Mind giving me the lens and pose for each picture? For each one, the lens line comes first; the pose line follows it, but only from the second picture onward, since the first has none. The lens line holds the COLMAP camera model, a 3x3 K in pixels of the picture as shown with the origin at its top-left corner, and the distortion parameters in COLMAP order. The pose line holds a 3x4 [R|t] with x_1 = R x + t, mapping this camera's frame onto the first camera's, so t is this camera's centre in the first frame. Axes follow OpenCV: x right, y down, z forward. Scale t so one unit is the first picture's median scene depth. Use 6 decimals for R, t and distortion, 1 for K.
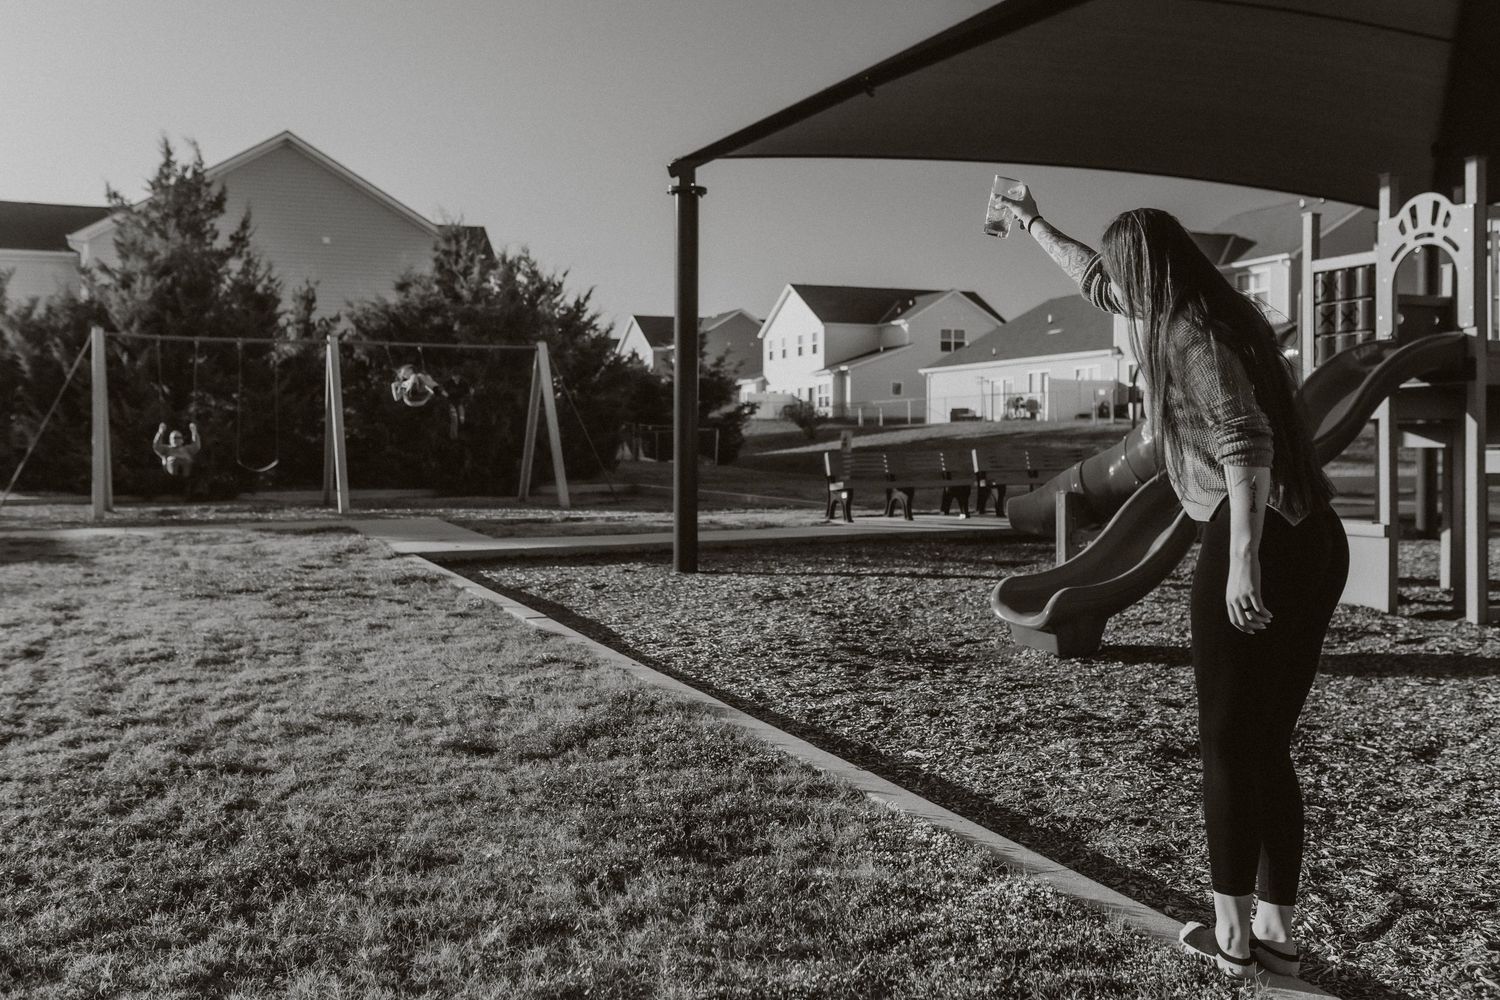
lens RADIAL K [[1418.5, 0, 744.1], [0, 1418.5, 497.1], [0, 0, 1]] dist [-0.005579, 0.000000]
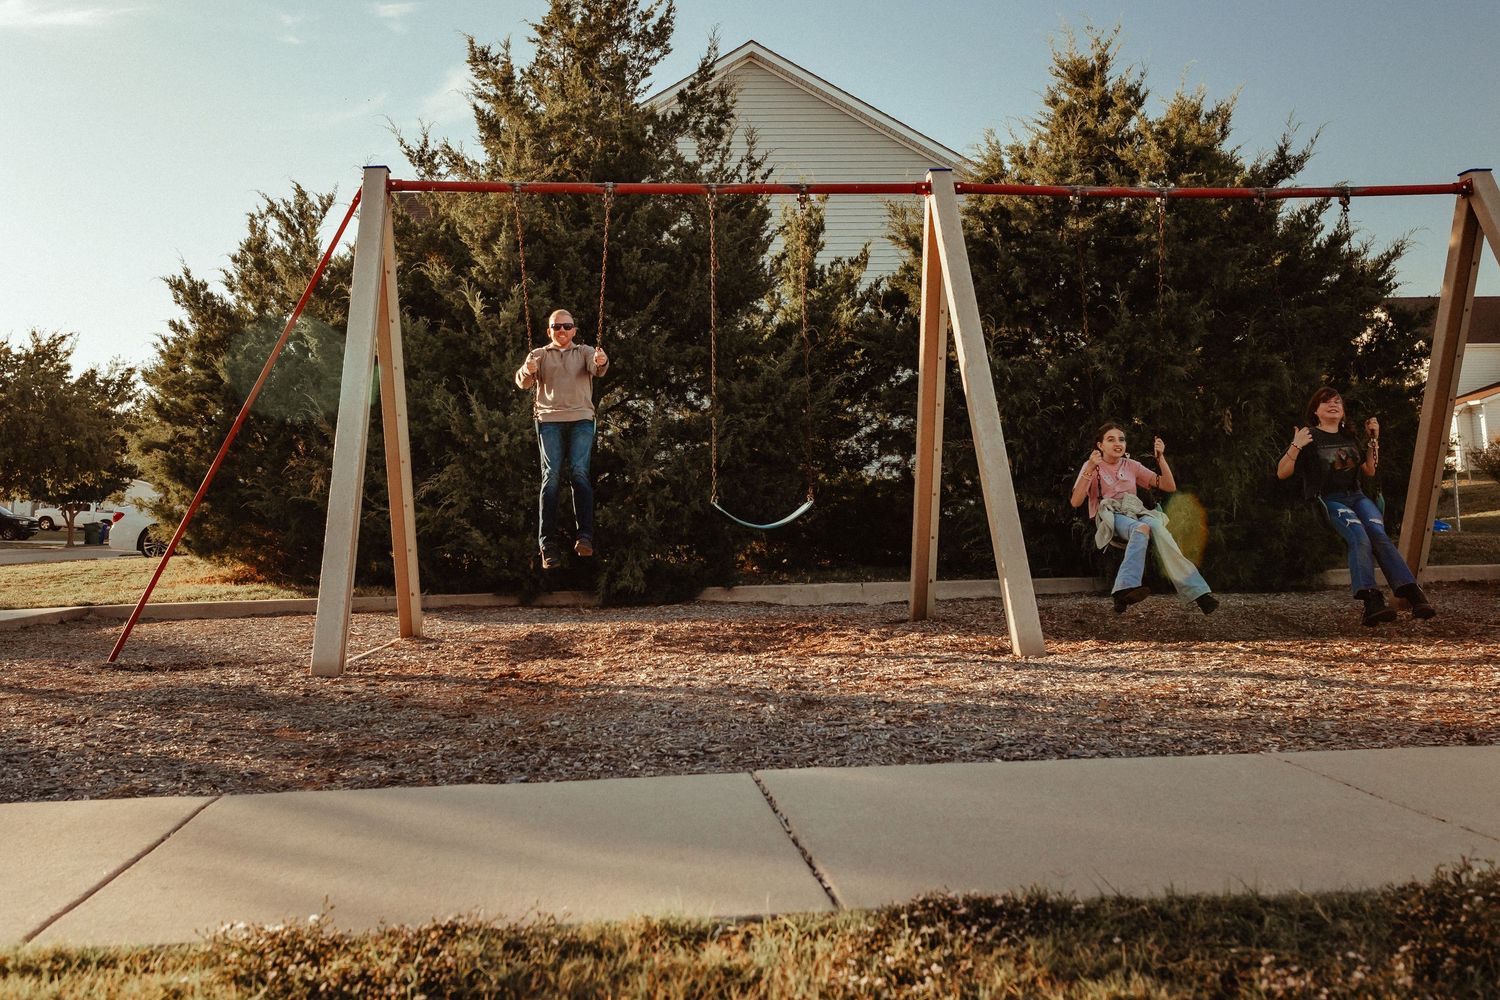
lens RADIAL K [[1418.5, 0, 749.5], [0, 1418.5, 502.4], [0, 0, 1]] dist [-0.005579, 0.000000]
pose [[0.963303, -0.013406, -0.268081, -0.199358], [-0.000948, 0.998576, -0.053341, -0.005773], [0.268414, 0.051638, 0.961919, 0.511411]]
